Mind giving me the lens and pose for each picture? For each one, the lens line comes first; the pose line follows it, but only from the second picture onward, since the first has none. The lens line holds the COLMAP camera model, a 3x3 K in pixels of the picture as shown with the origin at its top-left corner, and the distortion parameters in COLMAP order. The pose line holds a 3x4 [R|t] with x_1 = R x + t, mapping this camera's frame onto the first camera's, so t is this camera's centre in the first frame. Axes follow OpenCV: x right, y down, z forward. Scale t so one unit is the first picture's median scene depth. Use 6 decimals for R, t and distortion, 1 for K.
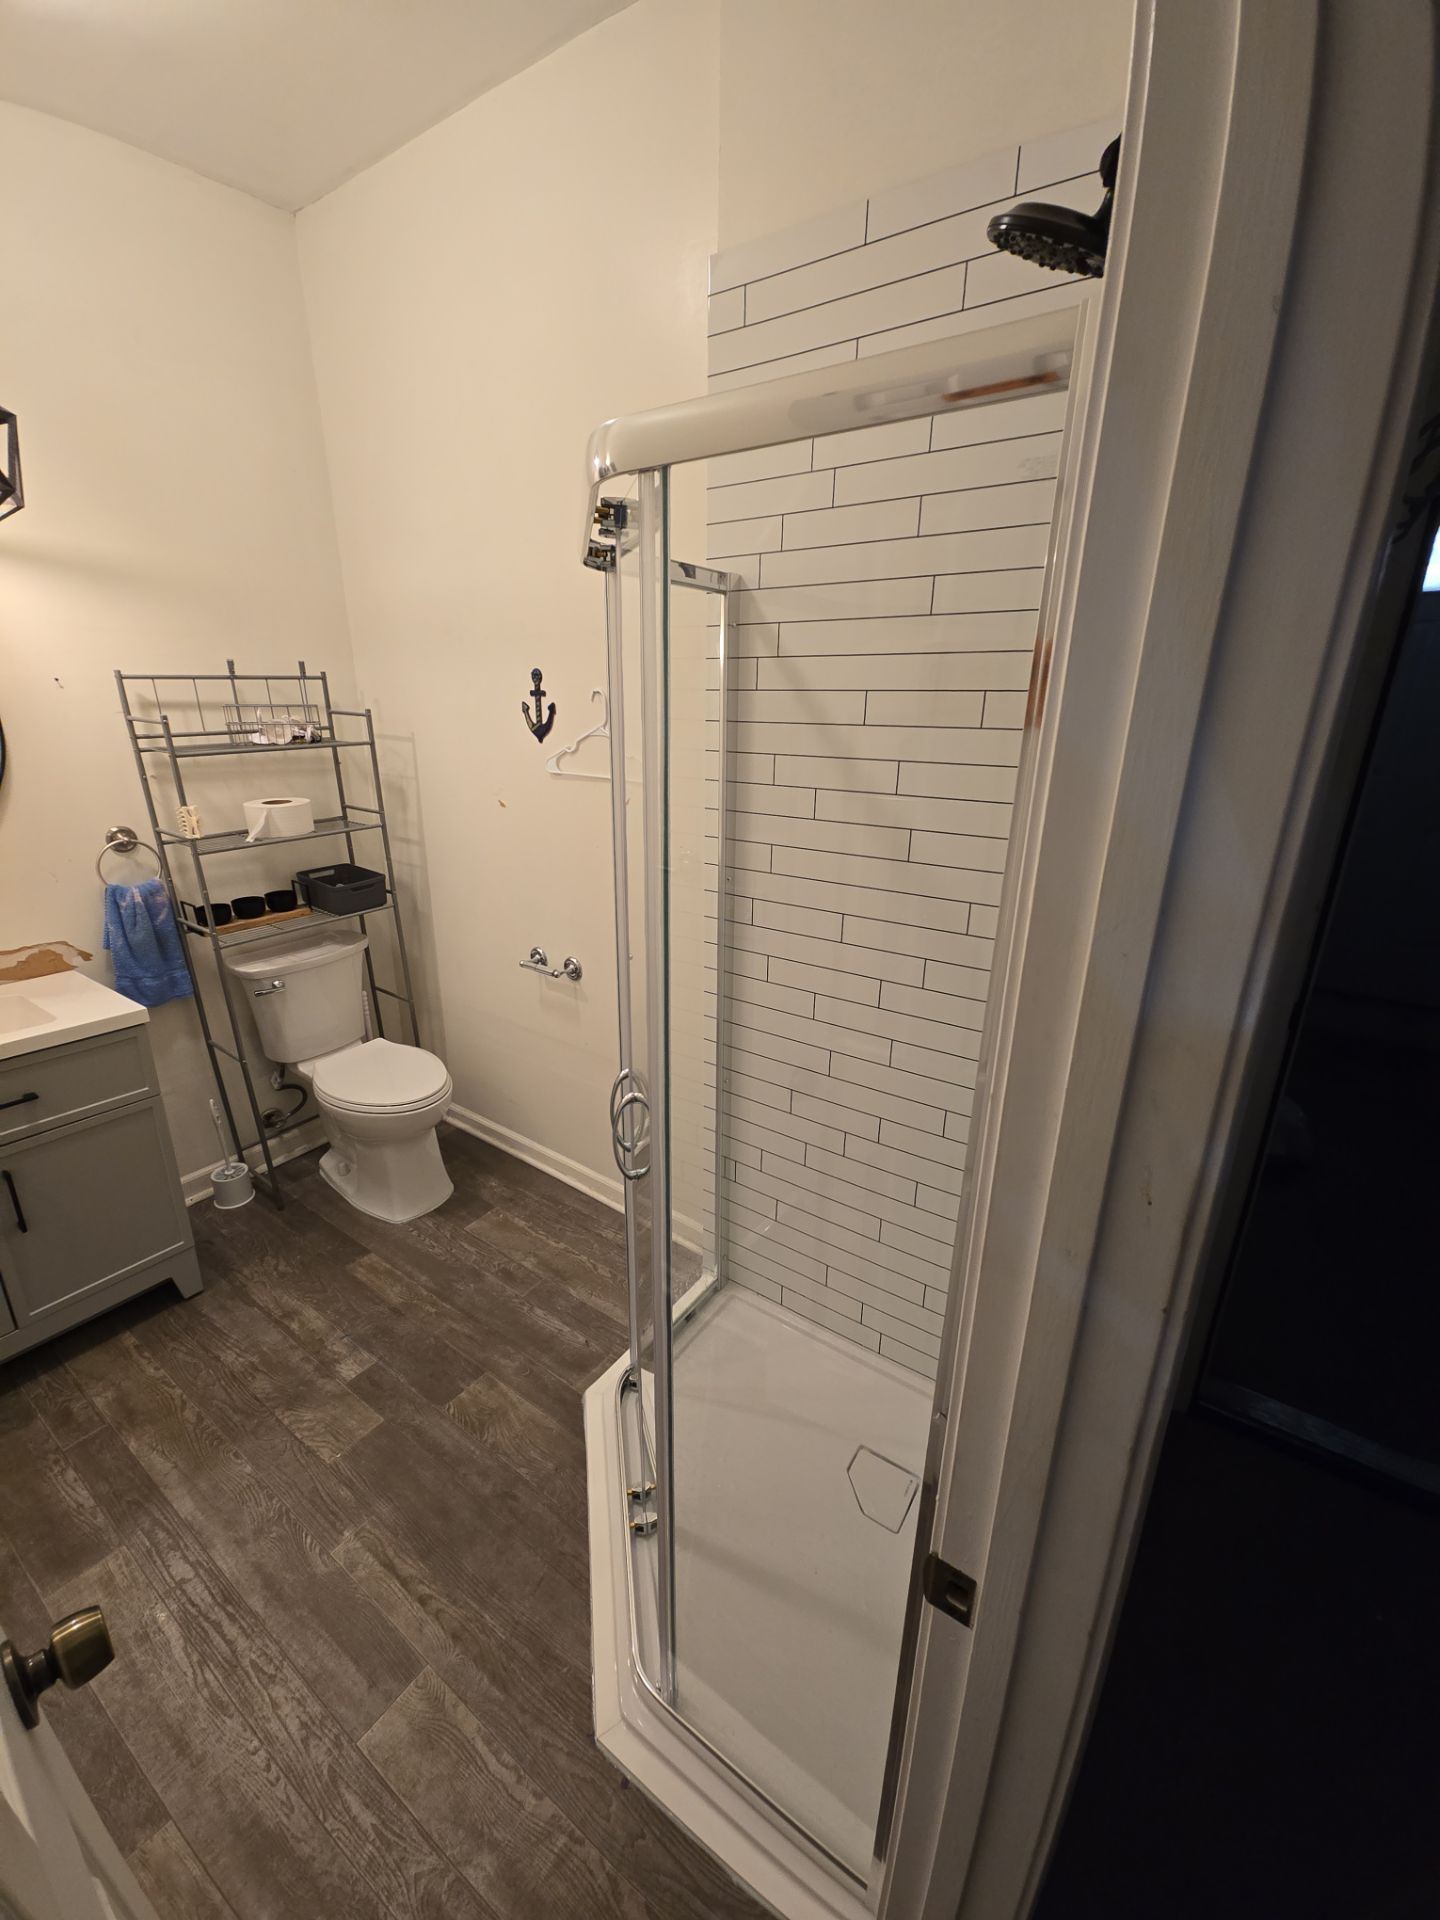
lens RADIAL K [[775.8, 0, 720.6], [0, 775.8, 962.6], [0, 0, 1]] dist [0.002380, -0.004105]
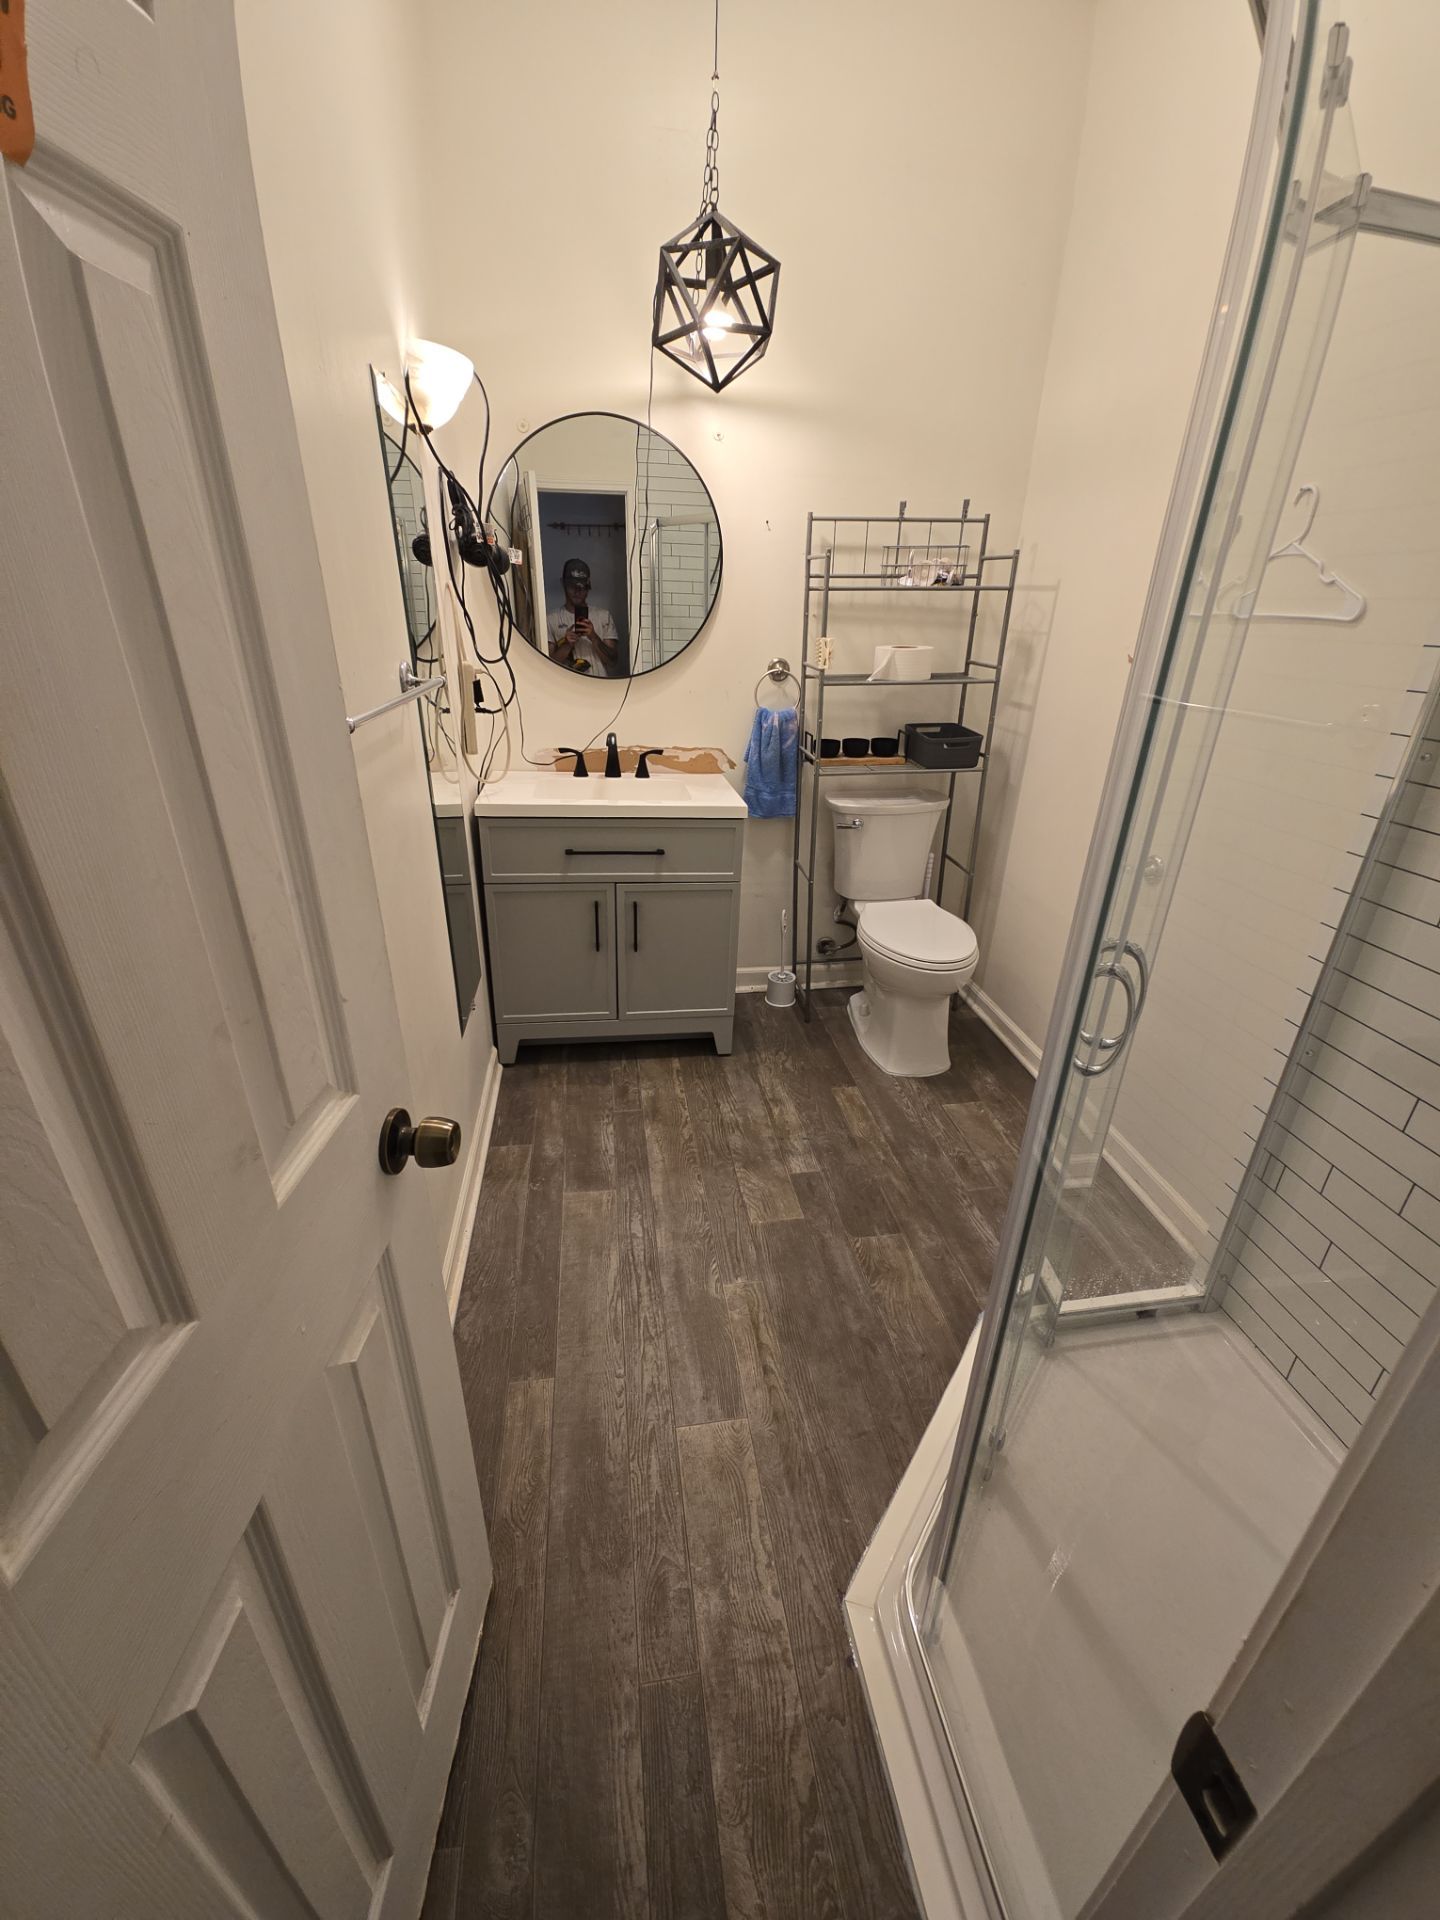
lens RADIAL K [[775.8, 0, 713.9], [0, 775.8, 960.4], [0, 0, 1]] dist [0.002380, -0.004105]
pose [[0.686303, 0.304673, -0.660426, 0.073269], [-0.245426, 0.951785, 0.184043, 0.072045], [0.684657, 0.035777, 0.727987, 0.103107]]
